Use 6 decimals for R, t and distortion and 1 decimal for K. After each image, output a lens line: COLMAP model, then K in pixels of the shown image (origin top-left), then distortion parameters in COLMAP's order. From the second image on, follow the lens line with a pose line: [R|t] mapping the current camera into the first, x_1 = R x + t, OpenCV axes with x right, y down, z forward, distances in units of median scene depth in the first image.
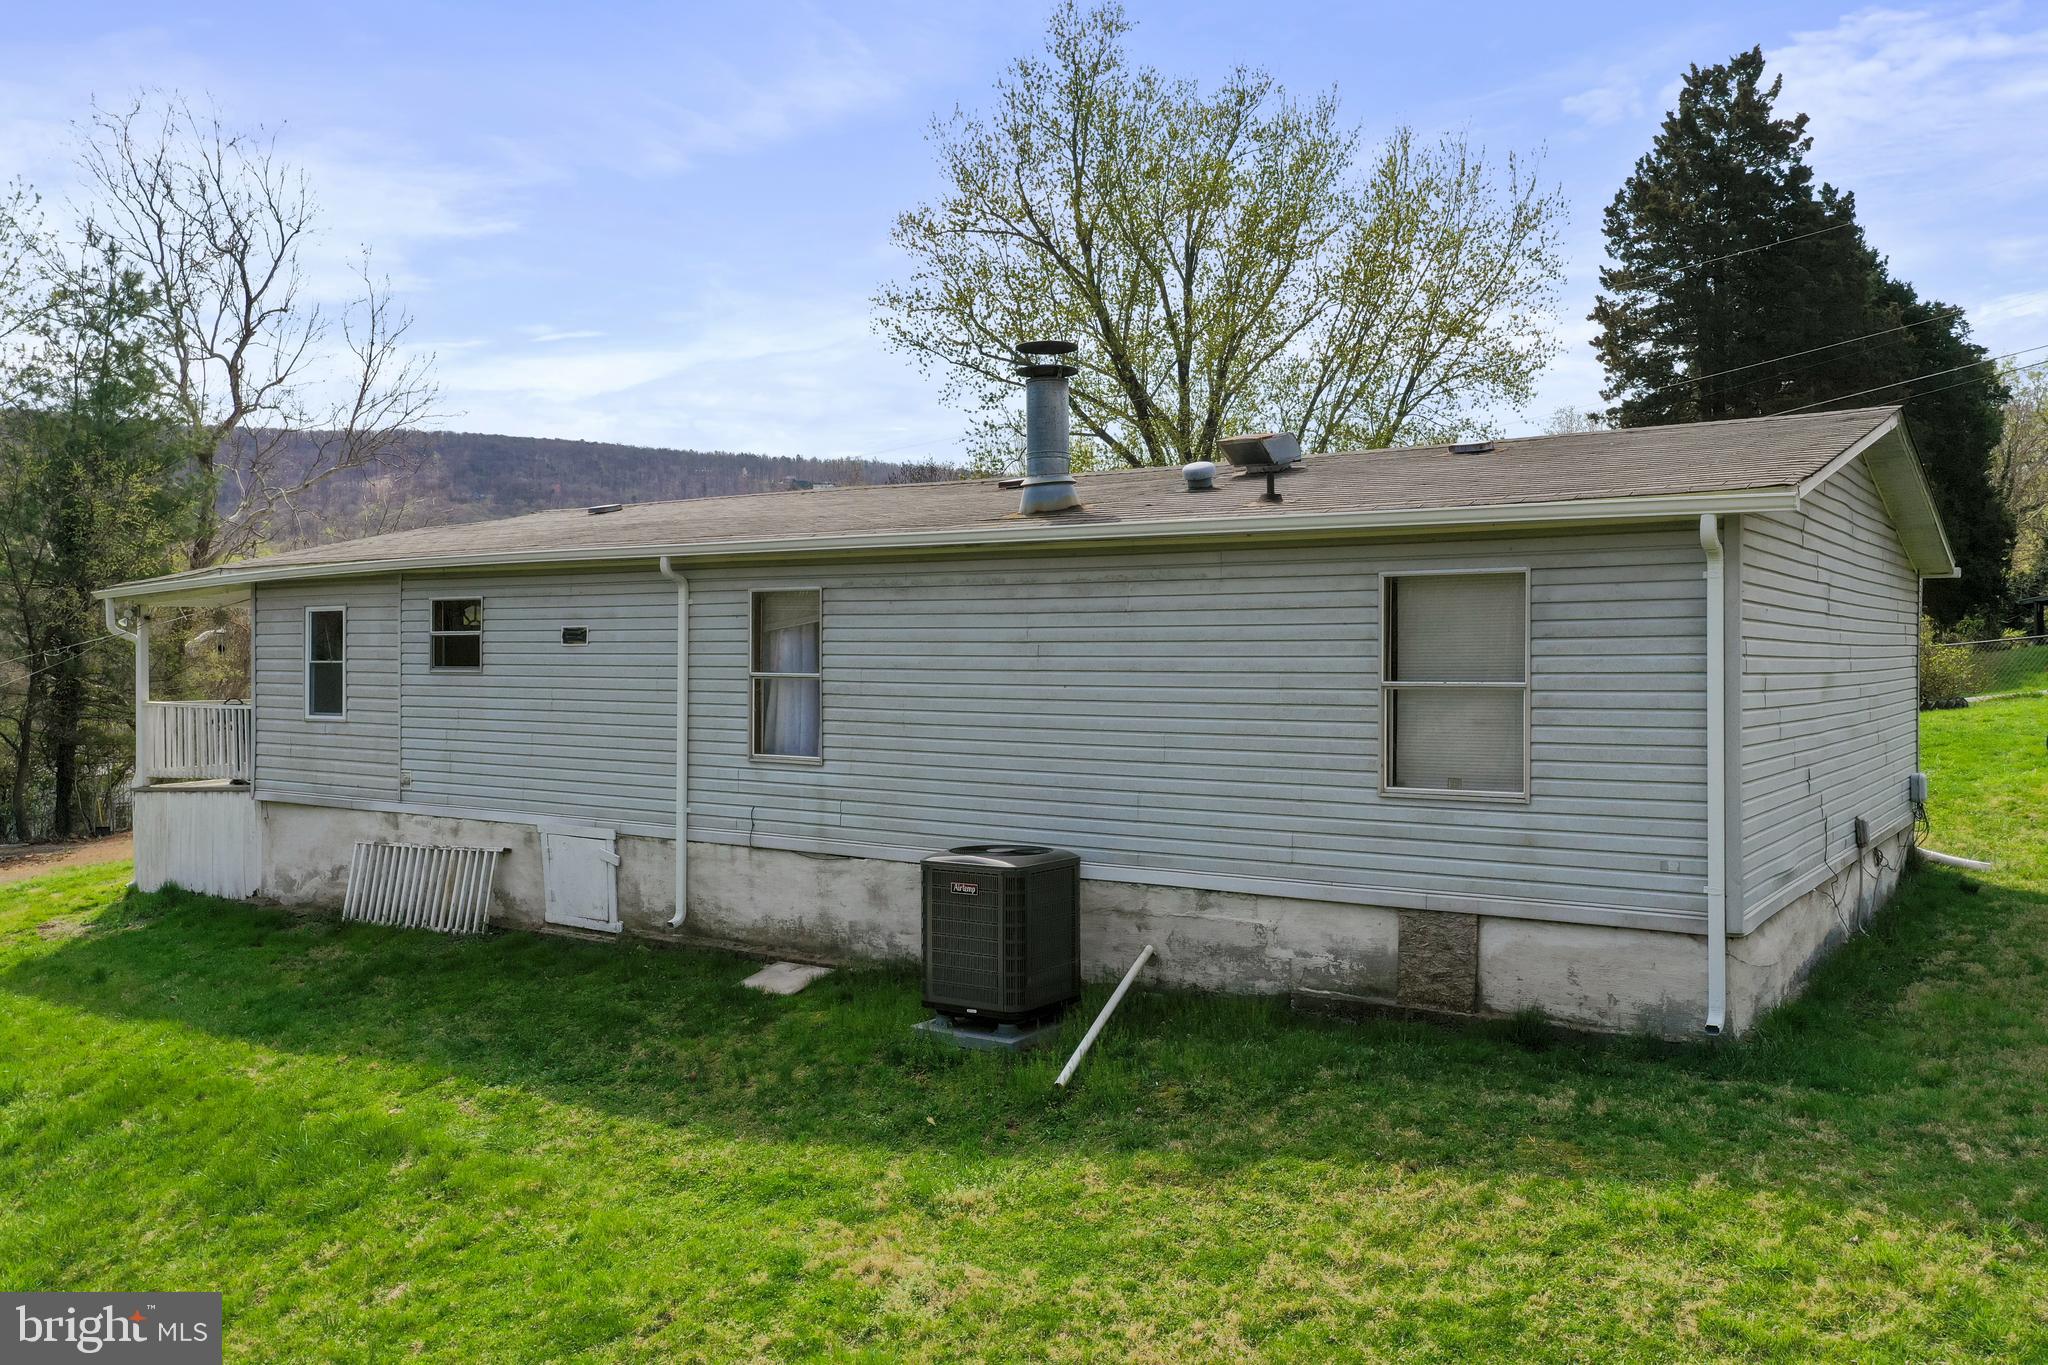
lens RADIAL K [[1625.6, 0, 1031.4], [0, 1625.6, 669.3], [0, 0, 1]] dist [0.004896, 0.013013]
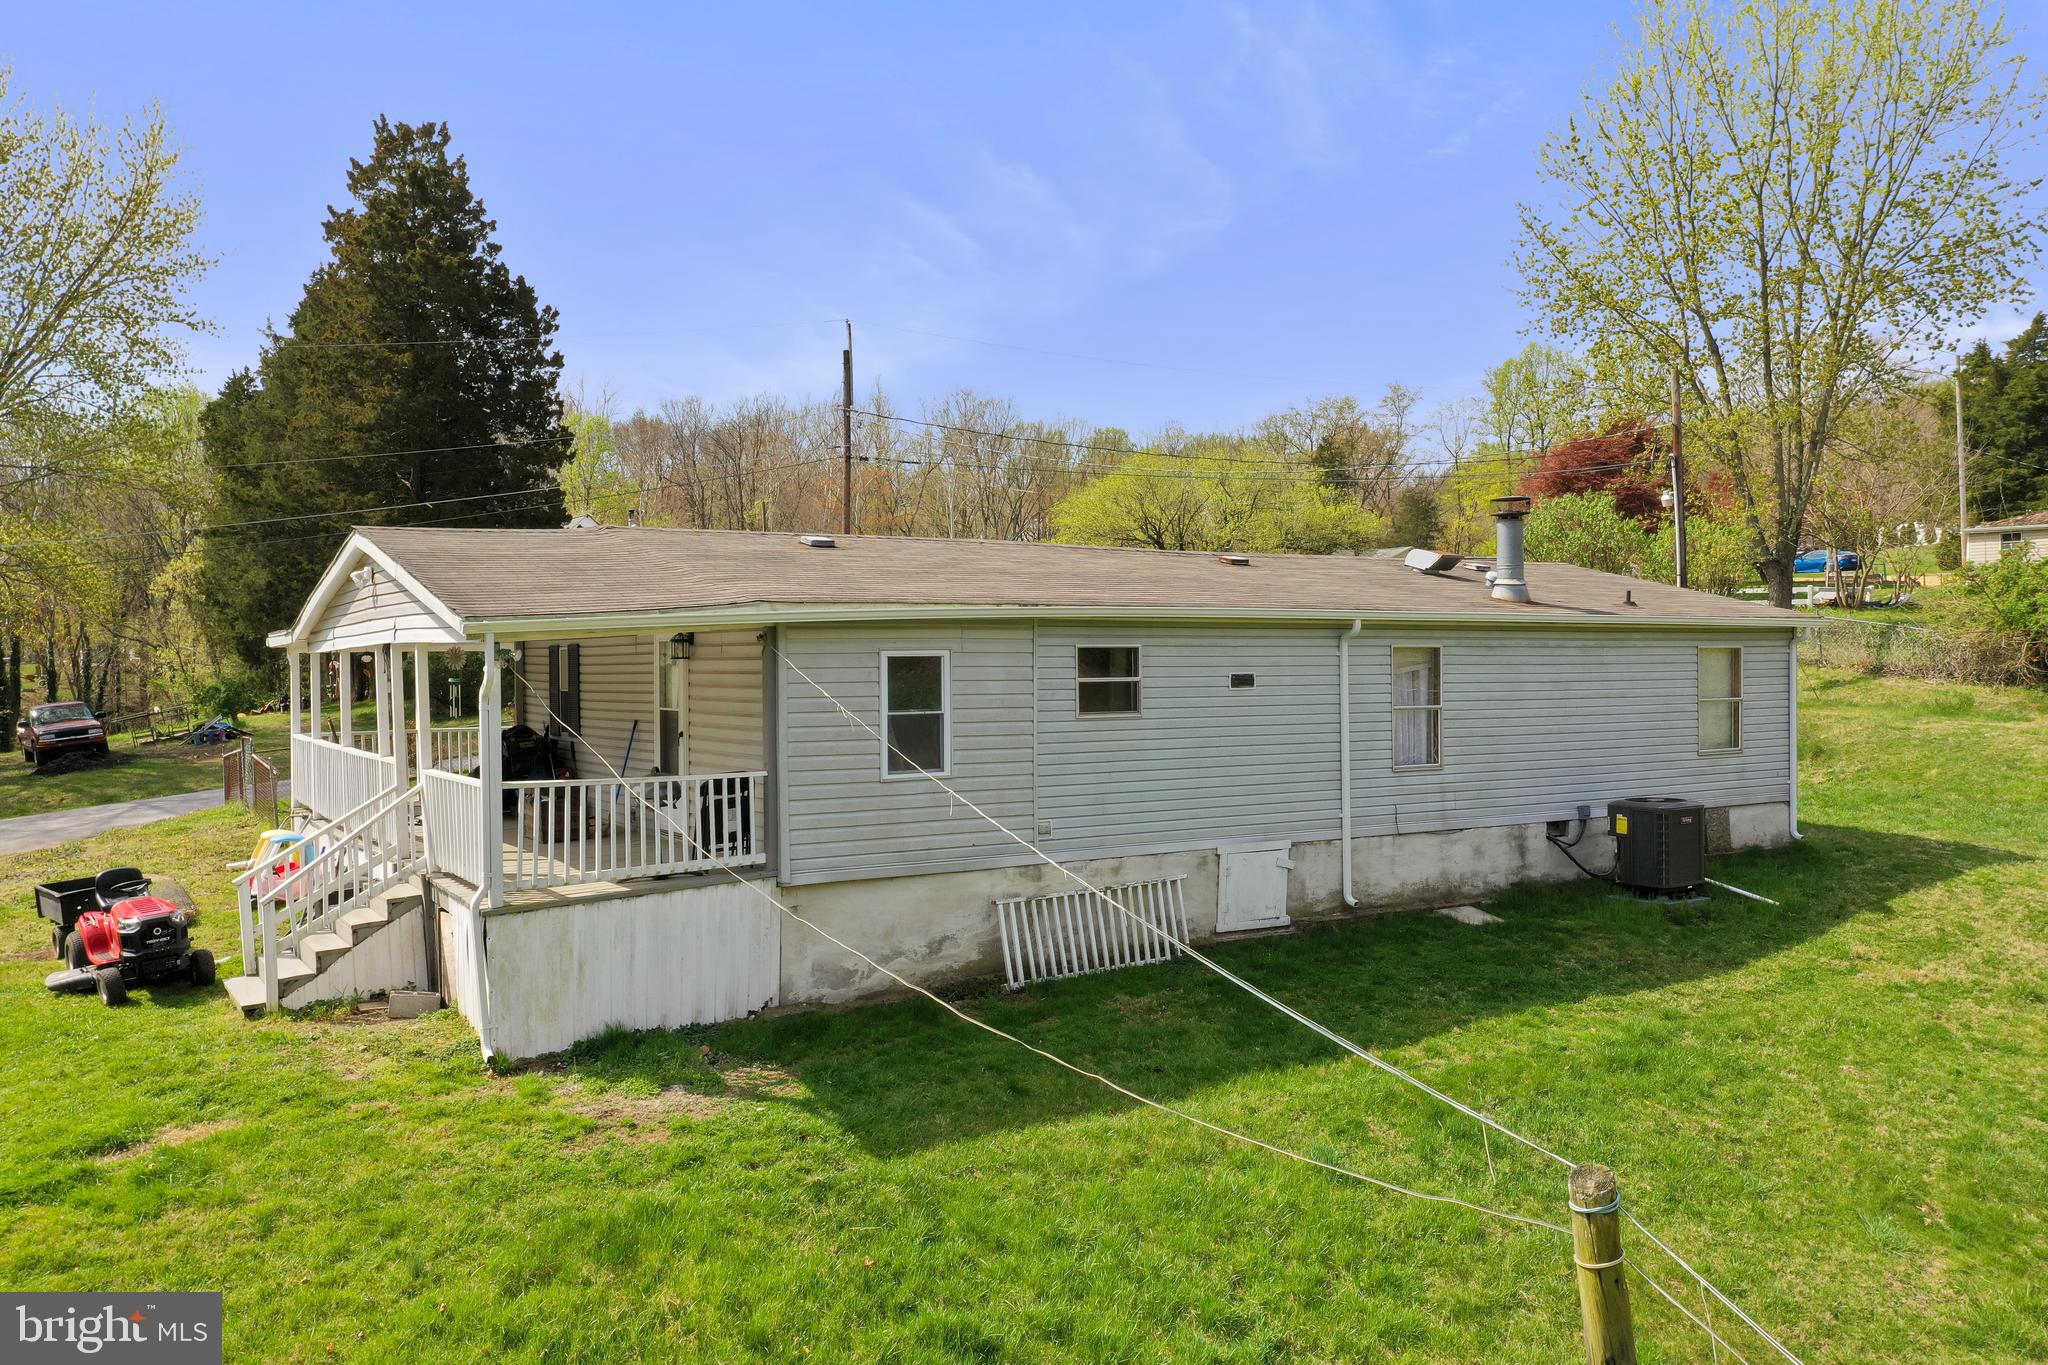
lens RADIAL K [[1625.6, 0, 1028.2], [0, 1625.6, 686.6], [0, 0, 1]] dist [0.004896, 0.013013]
pose [[0.392660, -0.020210, 0.919462, -1.414729], [0.013797, 0.999775, 0.016083, -0.037419], [-0.919580, 0.006371, 0.392850, 0.684460]]
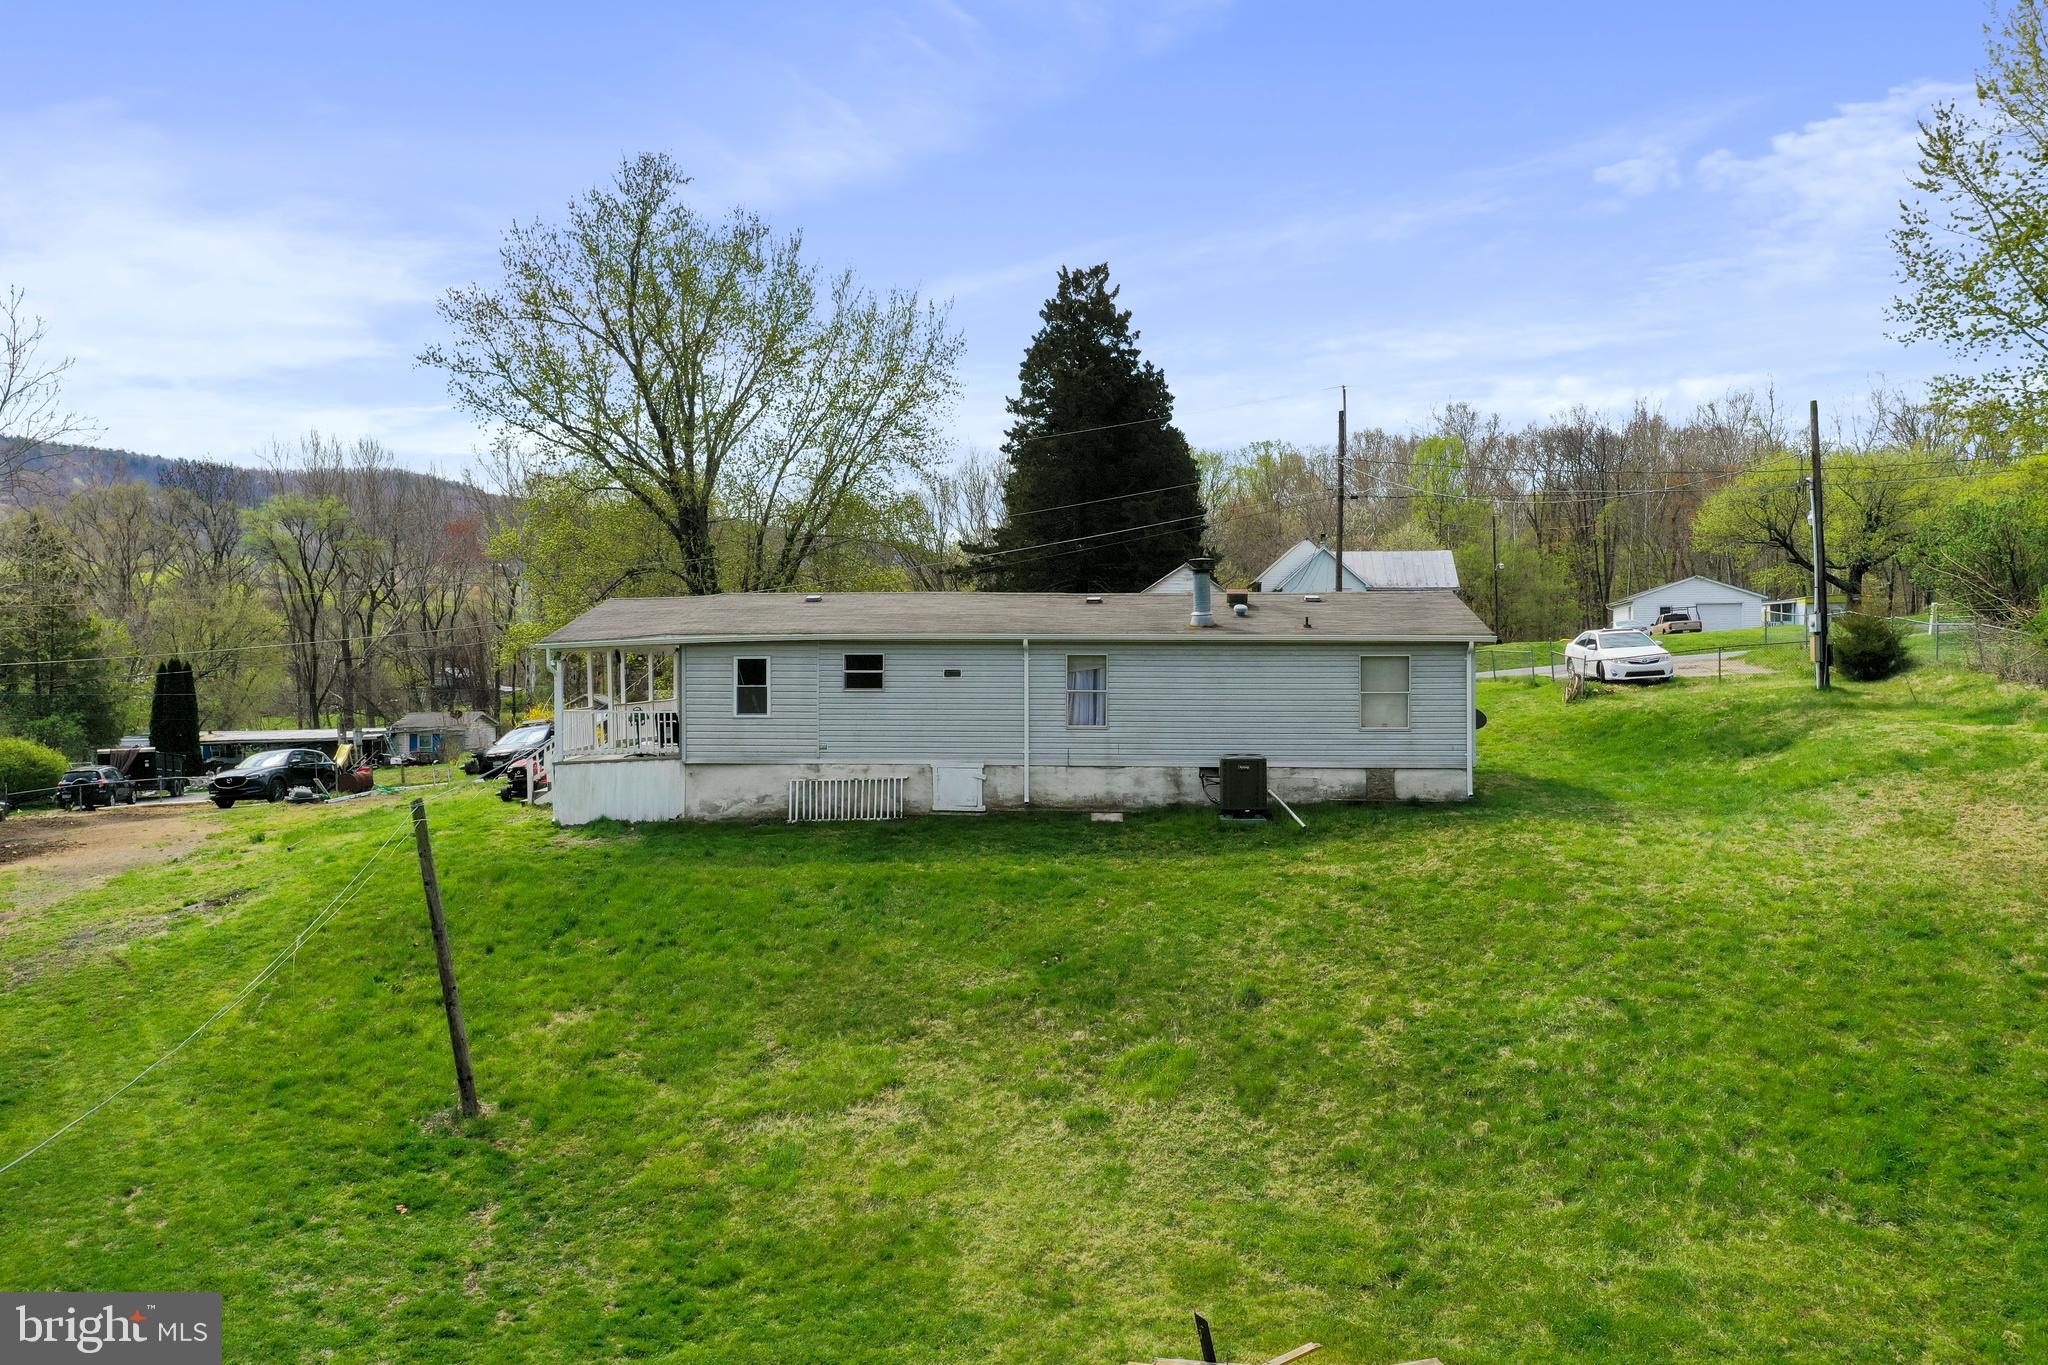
lens RADIAL K [[1625.6, 0, 1031.8], [0, 1625.6, 678.8], [0, 0, 1]] dist [0.004896, 0.013013]
pose [[0.861622, -0.007462, 0.507496, -1.267309], [0.004543, 0.999965, 0.006990, -0.028117], [-0.507531, -0.003717, 0.861626, -0.876248]]
